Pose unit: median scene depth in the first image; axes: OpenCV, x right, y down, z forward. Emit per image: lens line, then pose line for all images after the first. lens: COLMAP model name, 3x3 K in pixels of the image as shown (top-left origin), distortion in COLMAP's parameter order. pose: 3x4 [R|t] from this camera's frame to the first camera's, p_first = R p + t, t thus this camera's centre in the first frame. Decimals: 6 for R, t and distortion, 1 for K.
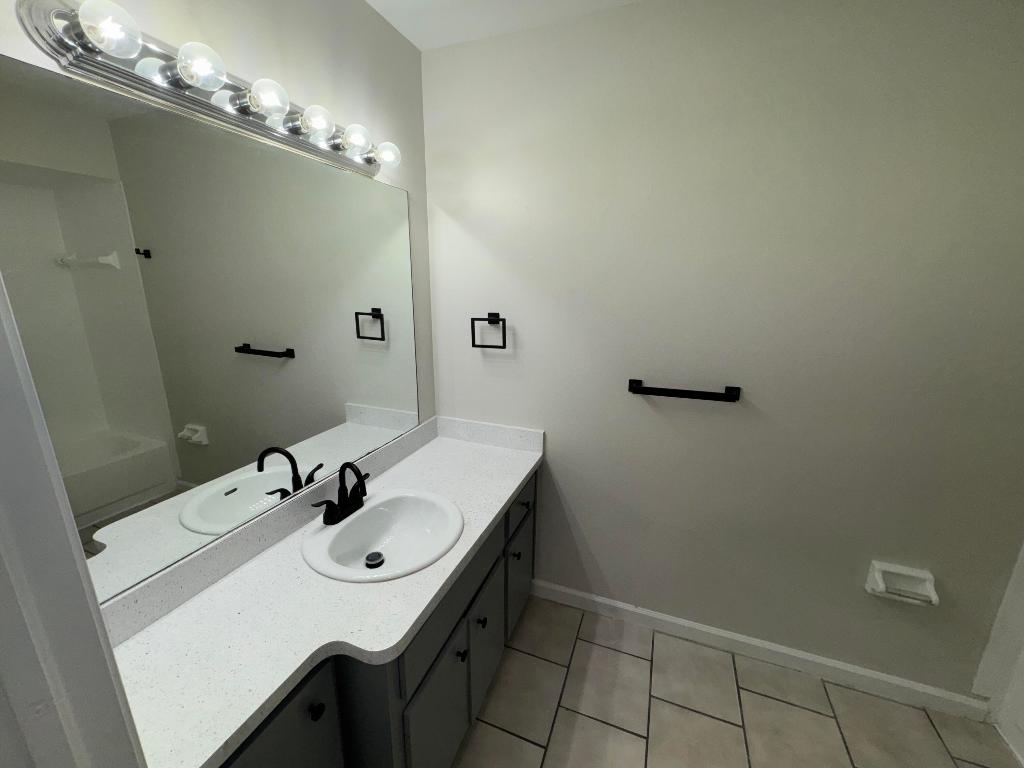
lens RADIAL K [[411.7, 0, 515.0], [0, 411.7, 383.2], [0, 0, 1]] dist [-0.000908, 0.000209]
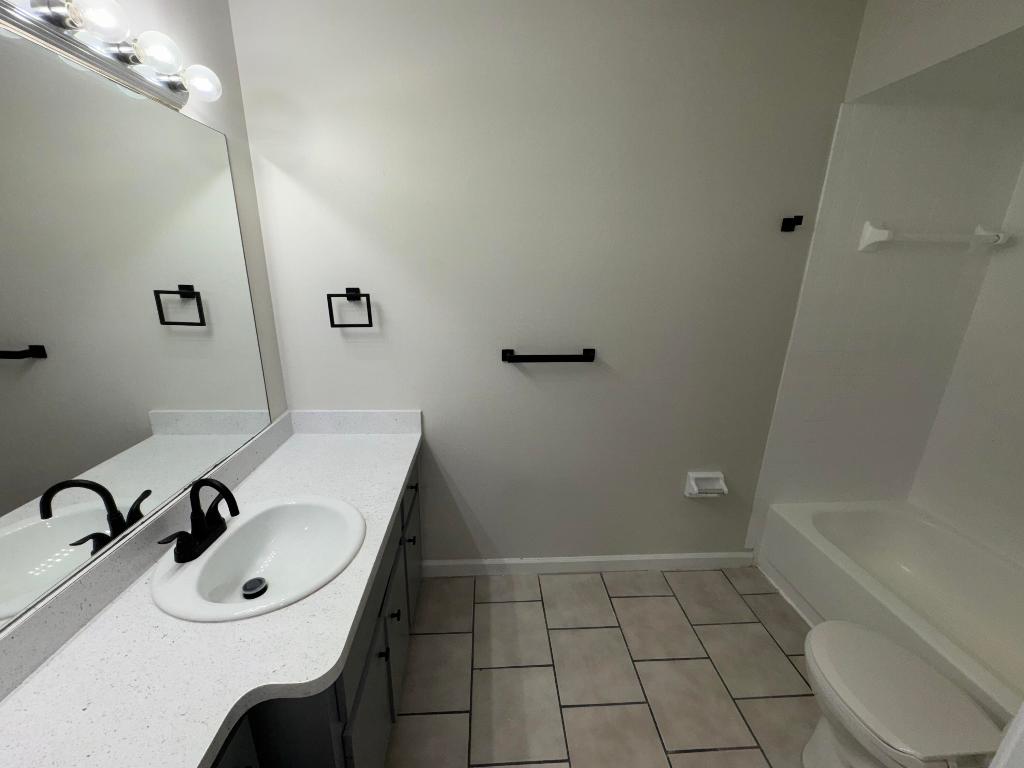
lens RADIAL K [[411.7, 0, 515.2], [0, 411.7, 383.7], [0, 0, 1]] dist [-0.000908, 0.000209]
pose [[0.907815, -0.110046, 0.404674, -0.132912], [0.088740, 0.993514, 0.071101, 0.005532], [-0.409874, -0.028636, 0.911693, 0.031922]]
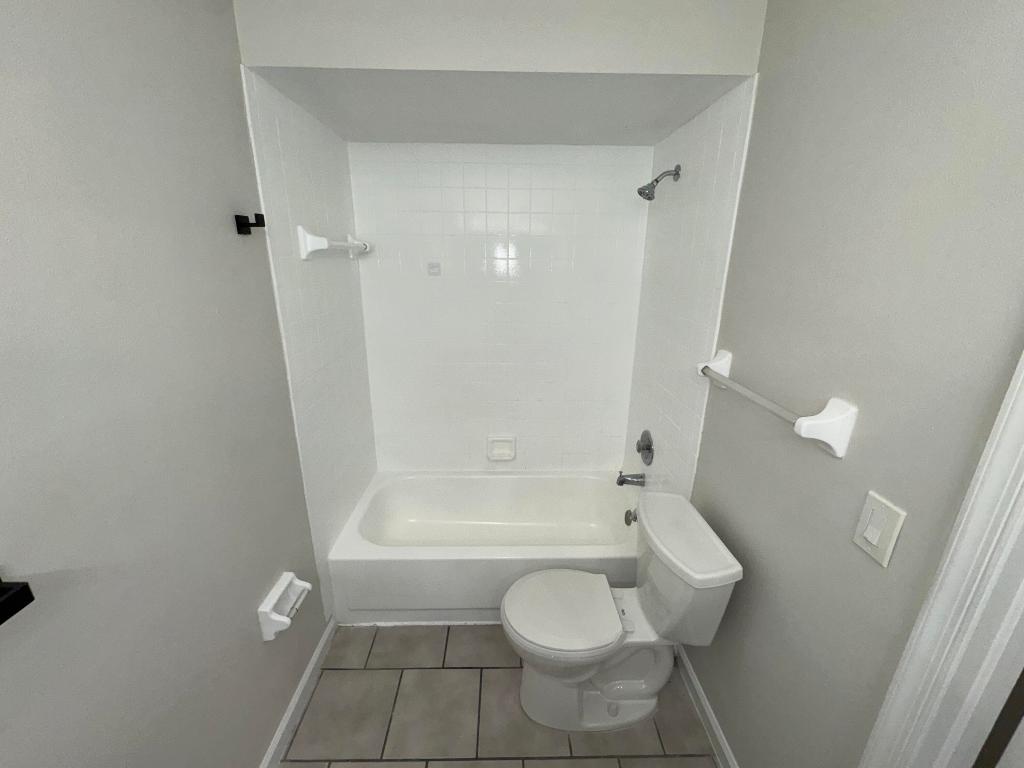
lens RADIAL K [[411.7, 0, 512.0], [0, 411.7, 383.2], [0, 0, 1]] dist [-0.000908, 0.000209]
pose [[-0.369391, -0.281358, 0.885657, 0.062467], [0.223119, 0.898331, 0.378444, -0.183446], [-0.902091, 0.337401, -0.269059, 0.585891]]
